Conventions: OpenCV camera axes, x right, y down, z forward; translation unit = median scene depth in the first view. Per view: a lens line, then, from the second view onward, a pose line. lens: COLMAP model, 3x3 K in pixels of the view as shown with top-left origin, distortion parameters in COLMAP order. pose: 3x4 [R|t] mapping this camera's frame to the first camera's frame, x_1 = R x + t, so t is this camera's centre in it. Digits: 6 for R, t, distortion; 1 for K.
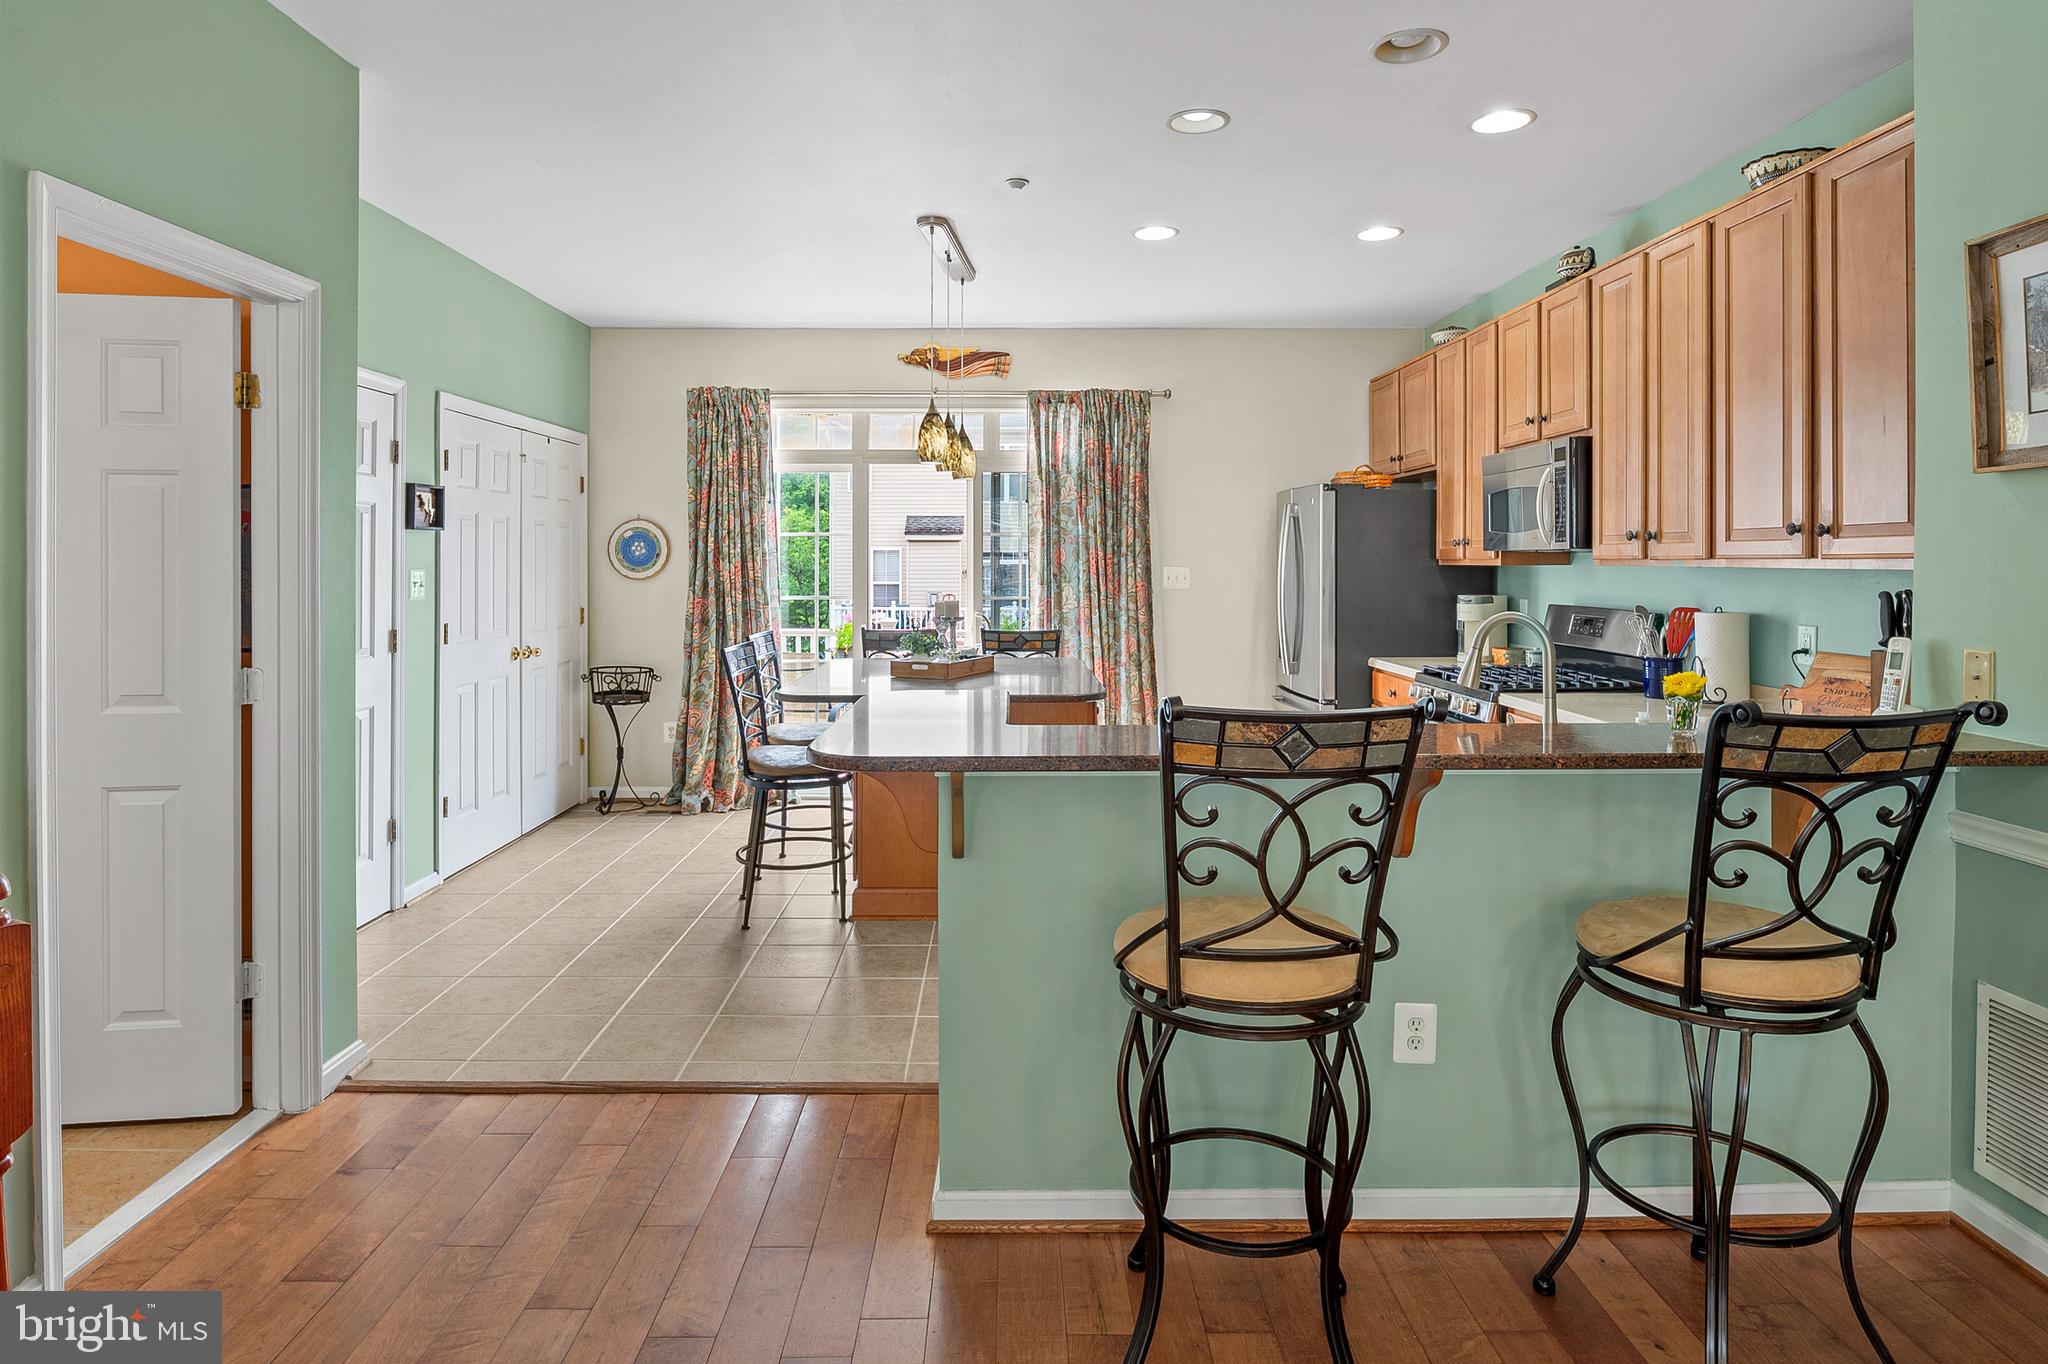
lens RADIAL K [[1122.5, 0, 998.3], [0, 1122.5, 571.5], [0, 0, 1]] dist [-0.002319, -0.004824]
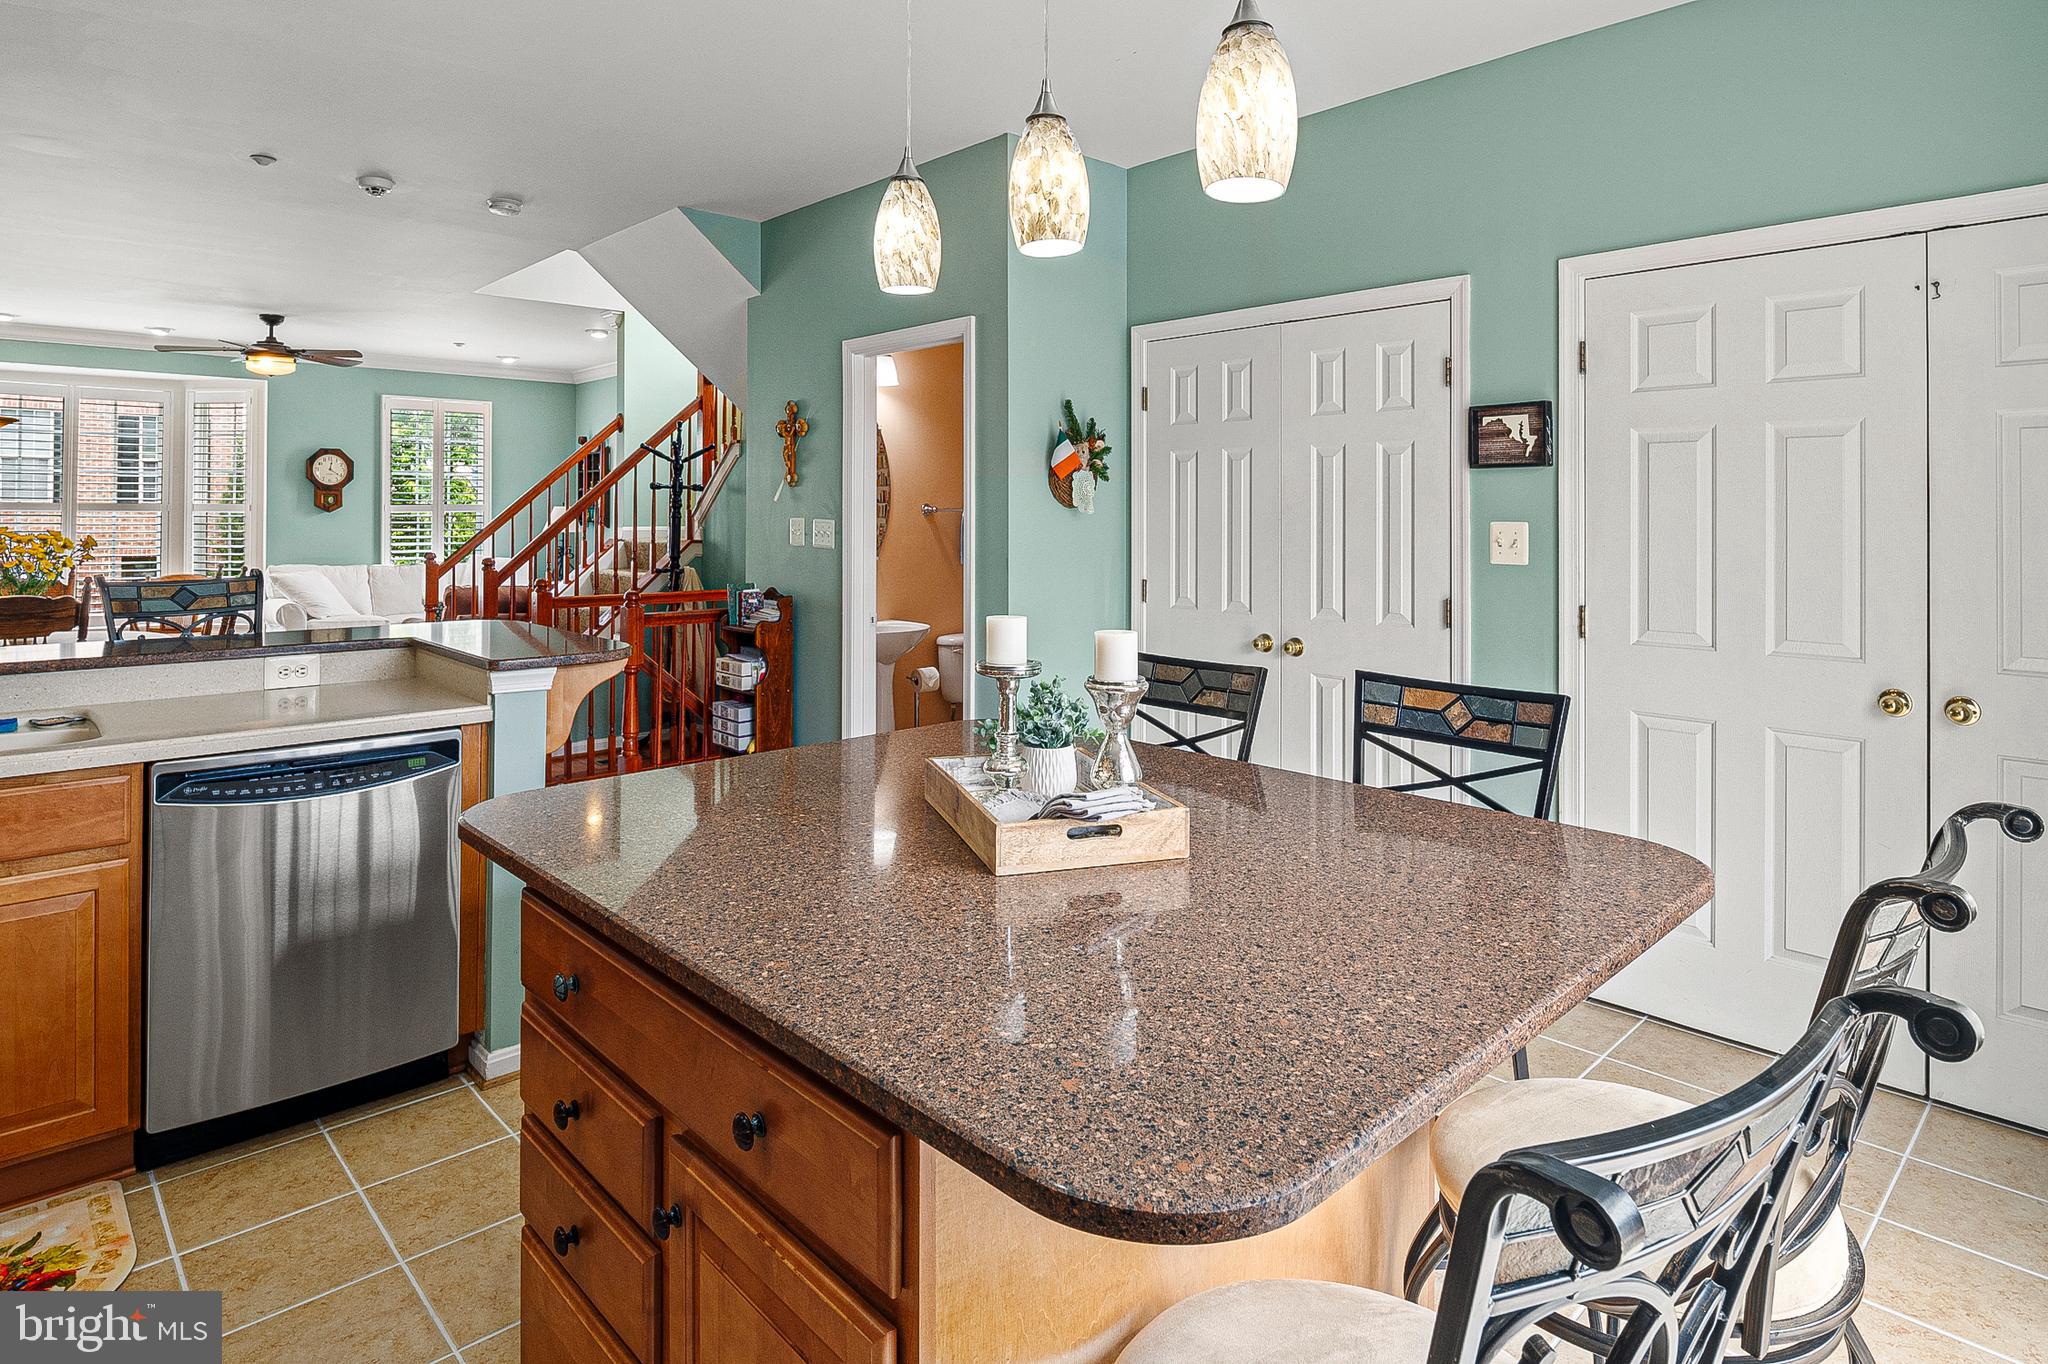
lens RADIAL K [[1122.5, 0, 1023.3], [0, 1122.5, 505.5], [0, 0, 1]] dist [-0.002319, -0.004824]
pose [[-0.722539, -0.006870, -0.691296, 0.154392], [-0.009819, 0.999952, 0.000326, -0.007421], [0.691261, 0.007023, -0.722571, 0.957363]]
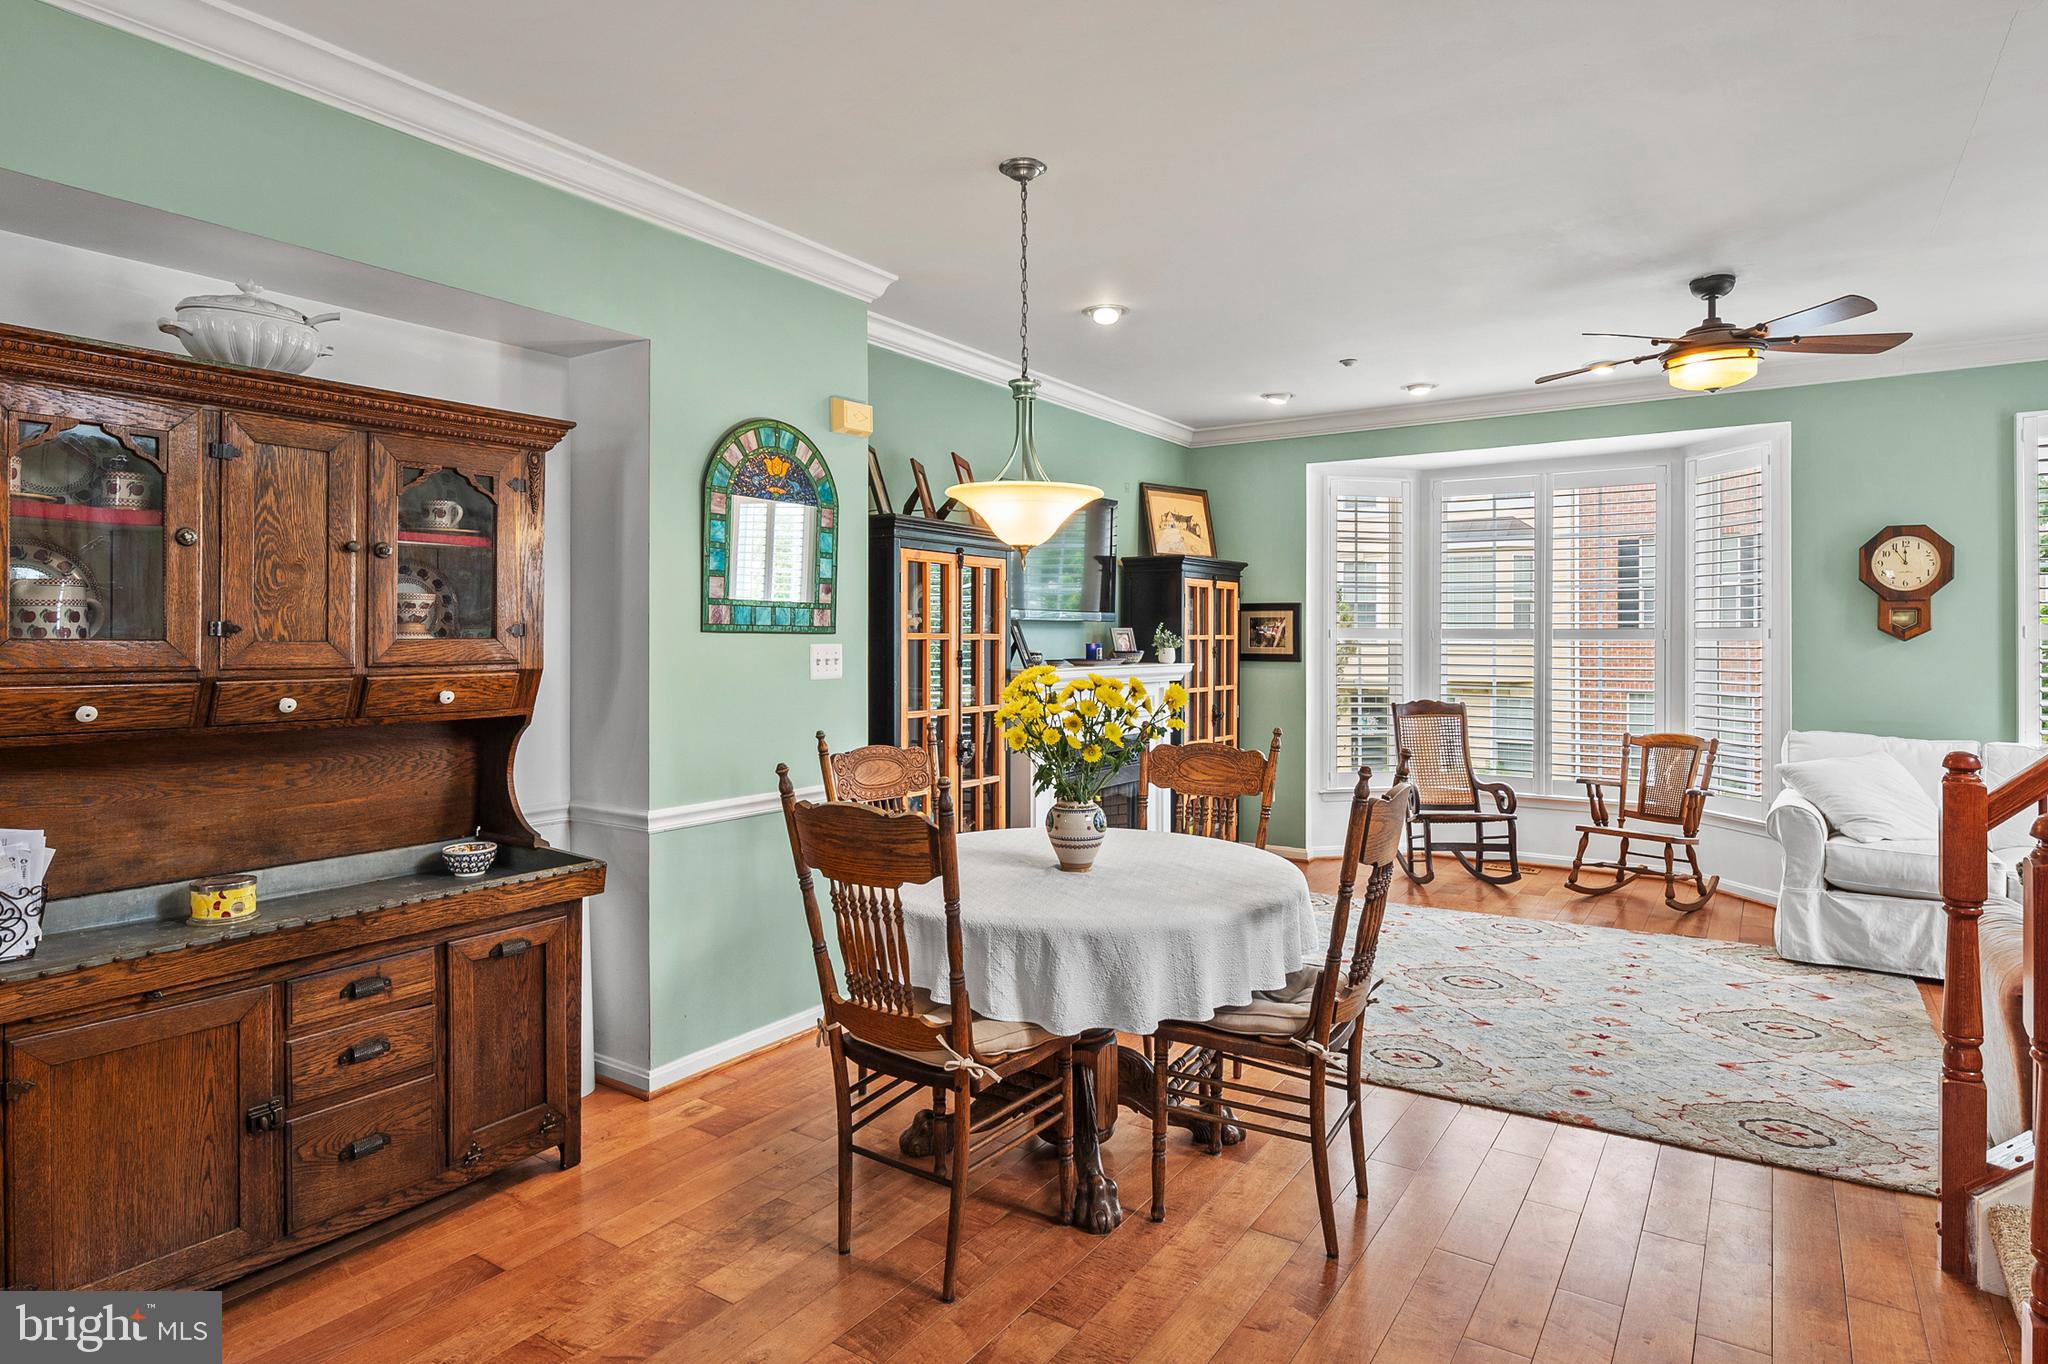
lens RADIAL K [[1122.5, 0, 1017.9], [0, 1122.5, 637.5], [0, 0, 1]] dist [-0.002319, -0.004824]
pose [[-0.831581, 0.001159, 0.555402, -0.124005], [0.005770, 0.999962, 0.006552, -0.000398], [-0.555373, 0.008653, -0.831556, 0.284651]]
